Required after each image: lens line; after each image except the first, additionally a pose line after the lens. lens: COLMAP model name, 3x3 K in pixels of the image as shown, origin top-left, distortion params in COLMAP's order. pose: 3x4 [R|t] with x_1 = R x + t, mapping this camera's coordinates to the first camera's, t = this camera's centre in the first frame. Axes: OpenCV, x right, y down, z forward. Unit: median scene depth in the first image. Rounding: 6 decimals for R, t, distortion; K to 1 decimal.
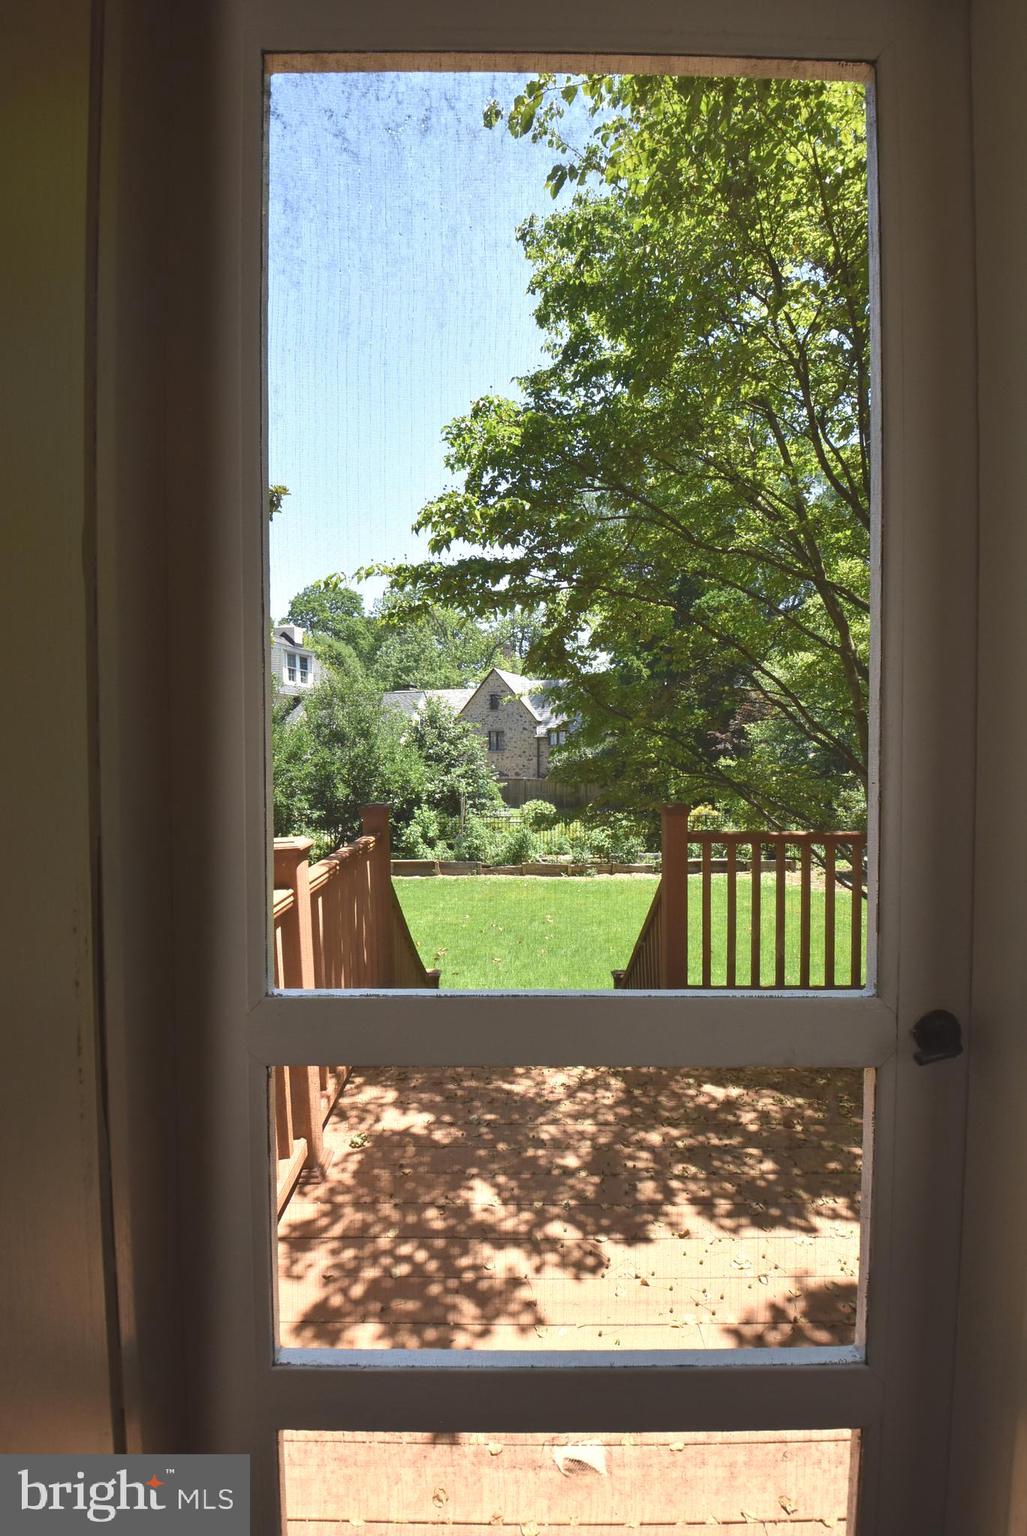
lens RADIAL K [[748.9, 0, 512.7], [0, 748.9, 762.3], [0, 0, 1]] dist [0.014701, -0.029517]
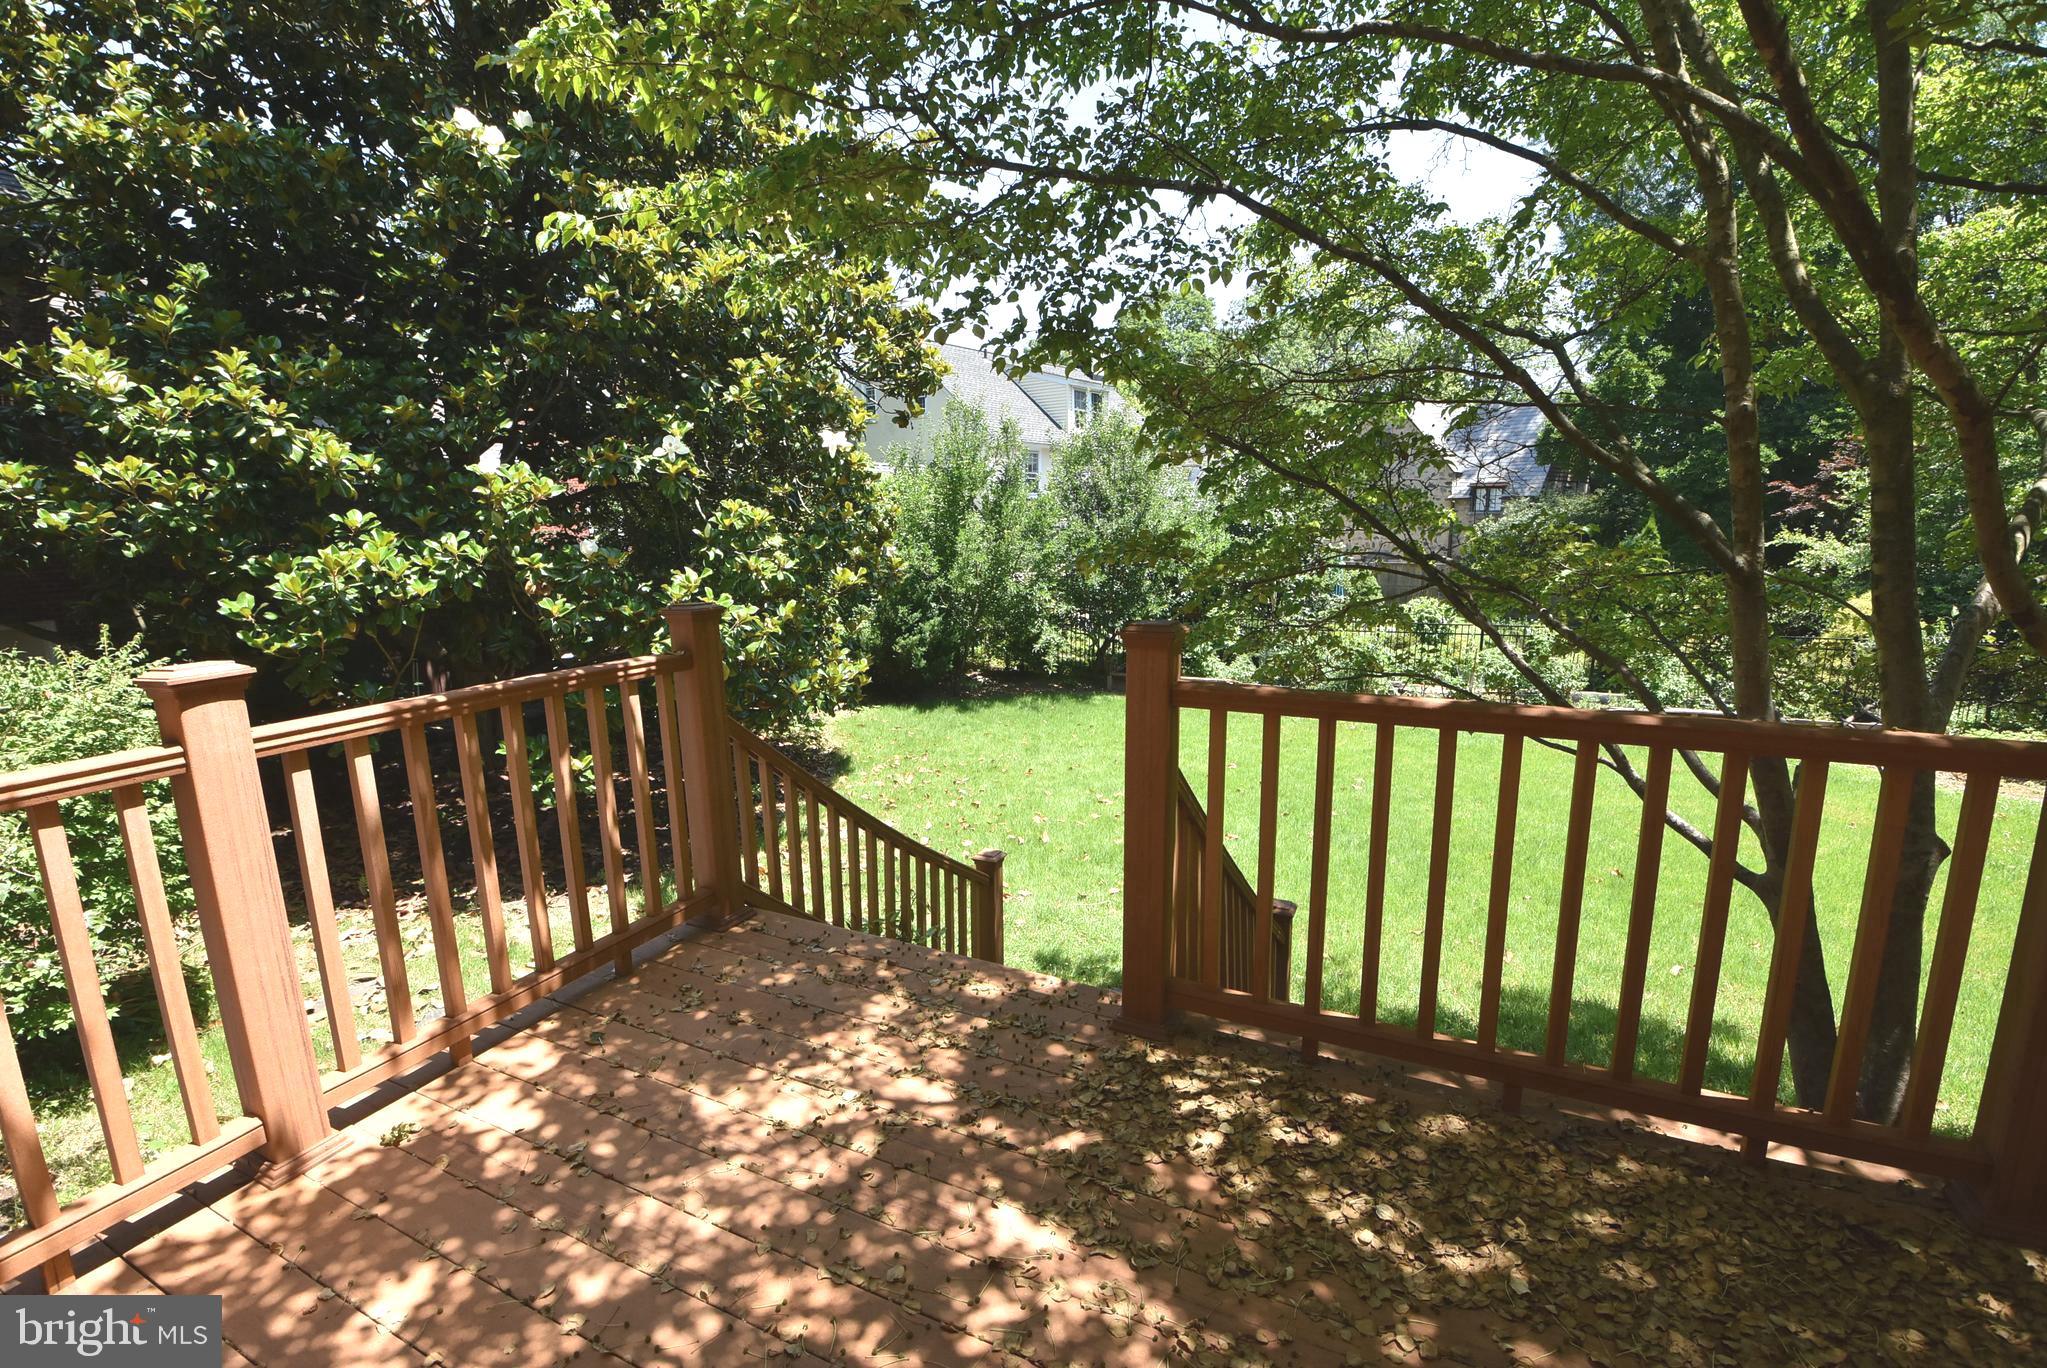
lens RADIAL K [[951.0, 0, 1023.5], [0, 951.0, 684.0], [0, 0, 1]] dist [0.001118, -0.016558]
pose [[0.881998, 0.072908, -0.465580, 0.572390], [-0.000782, 0.988185, 0.153265, -0.005027], [0.471253, -0.134816, 0.871634, 0.543653]]
